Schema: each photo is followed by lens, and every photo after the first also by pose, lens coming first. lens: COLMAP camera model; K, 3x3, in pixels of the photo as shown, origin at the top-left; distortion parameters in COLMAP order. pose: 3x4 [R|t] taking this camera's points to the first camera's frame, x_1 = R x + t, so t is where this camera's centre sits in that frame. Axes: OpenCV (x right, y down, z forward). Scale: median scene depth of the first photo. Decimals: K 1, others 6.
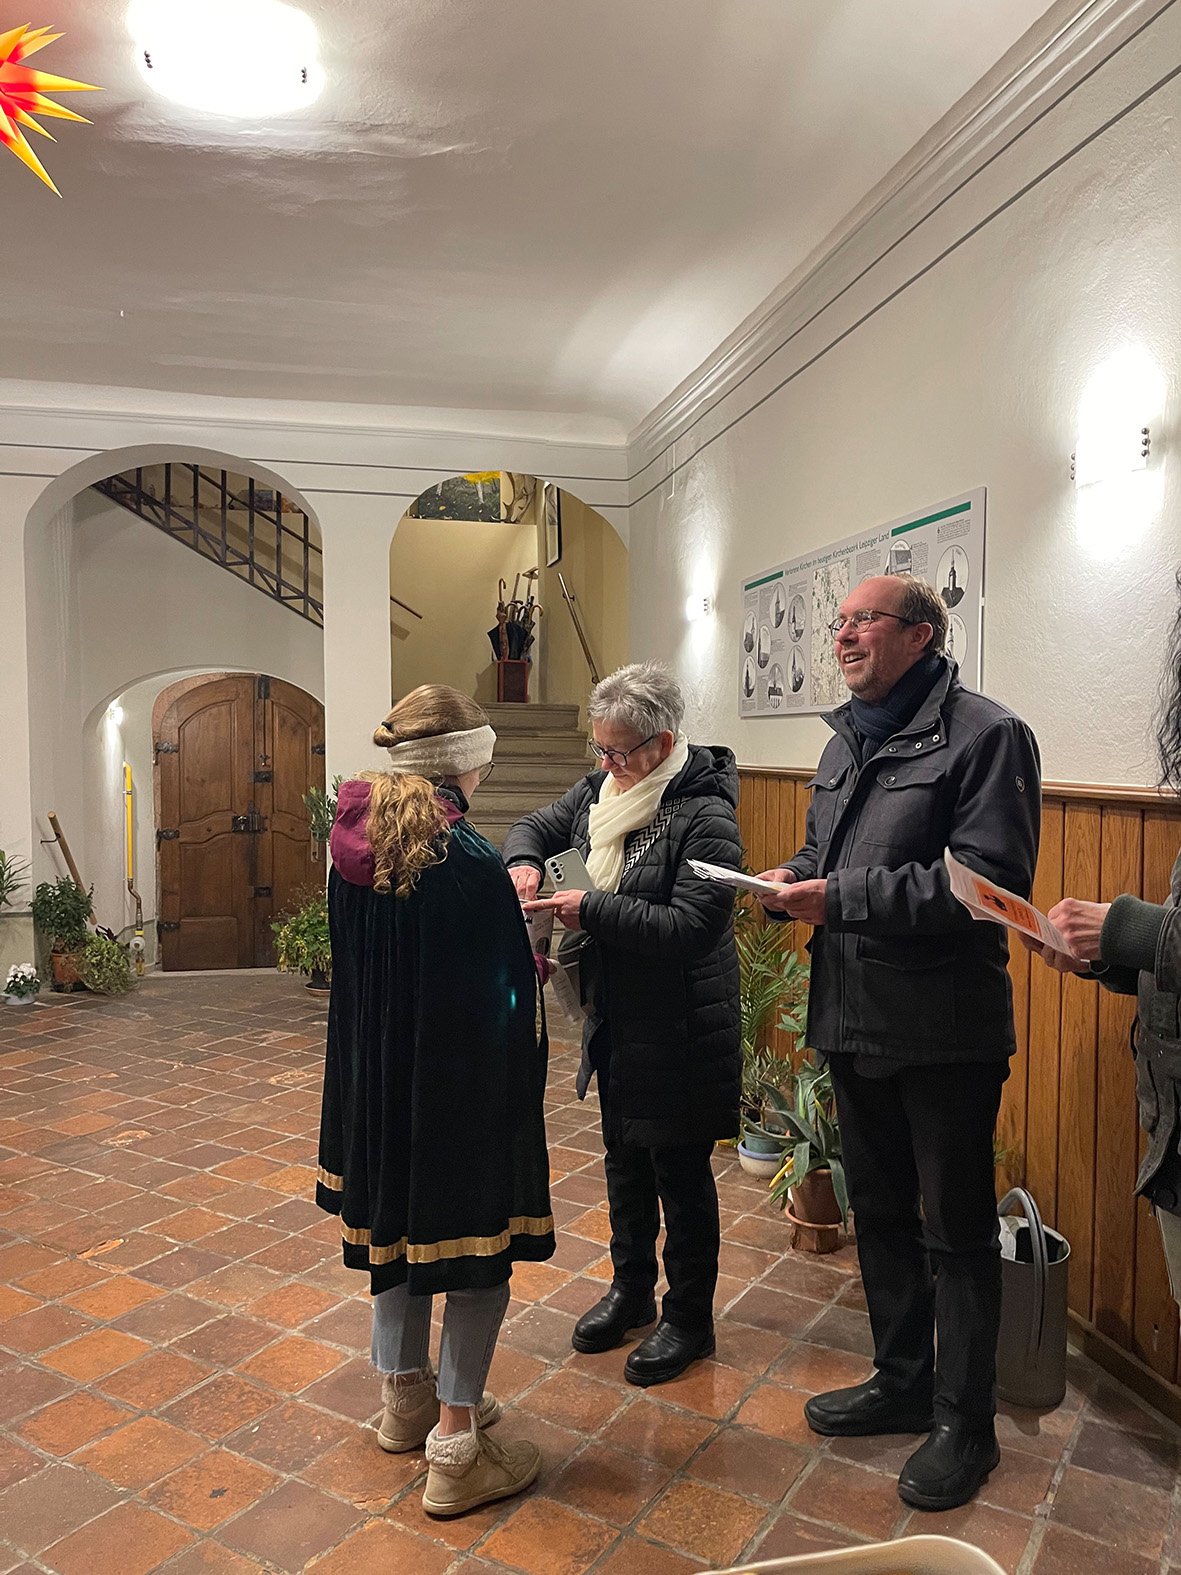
lens RADIAL K [[1164.2, 0, 591.0], [0, 1164.2, 789.2], [0, 0, 1]] dist [0.054534, 0.000301]
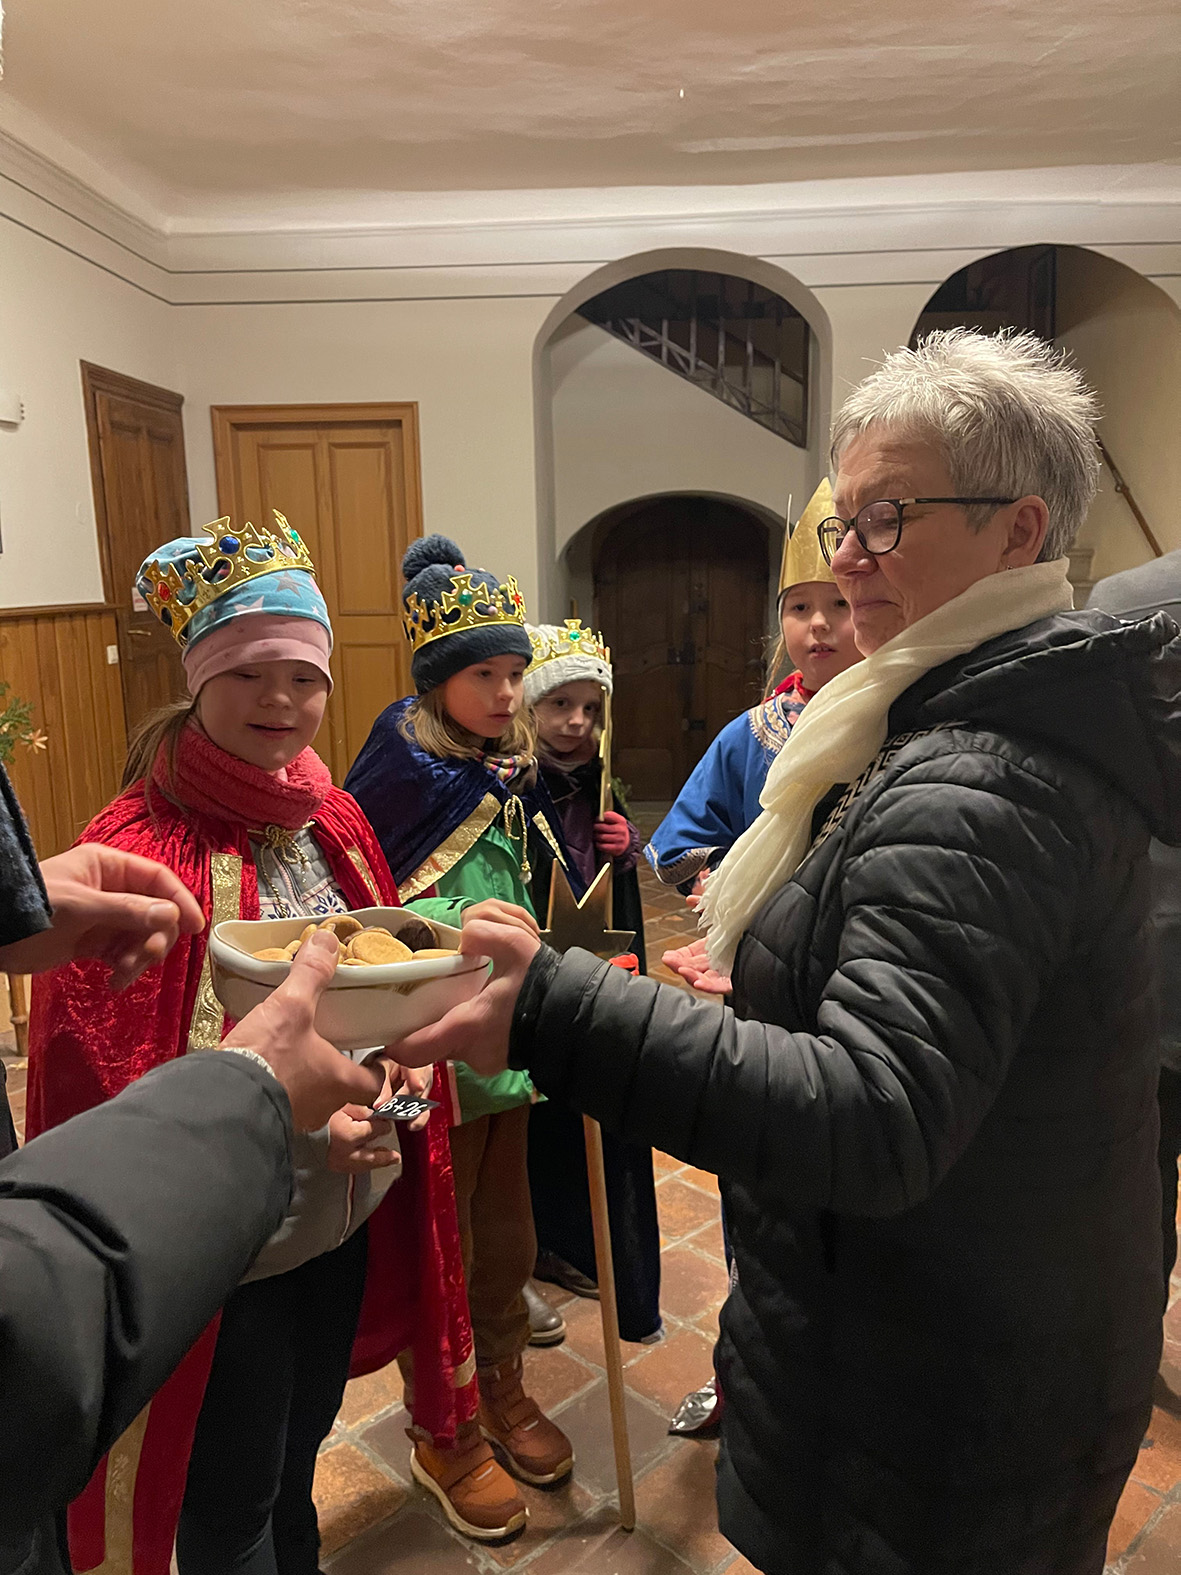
lens RADIAL K [[1164.2, 0, 582.2], [0, 1164.2, 790.0], [0, 0, 1]] dist [0.054534, 0.000301]
pose [[0.973856, 0.016823, -0.226544, -0.197017], [0.019203, 0.987588, 0.155886, -0.017673], [0.226355, -0.156161, 0.961445, 0.028306]]
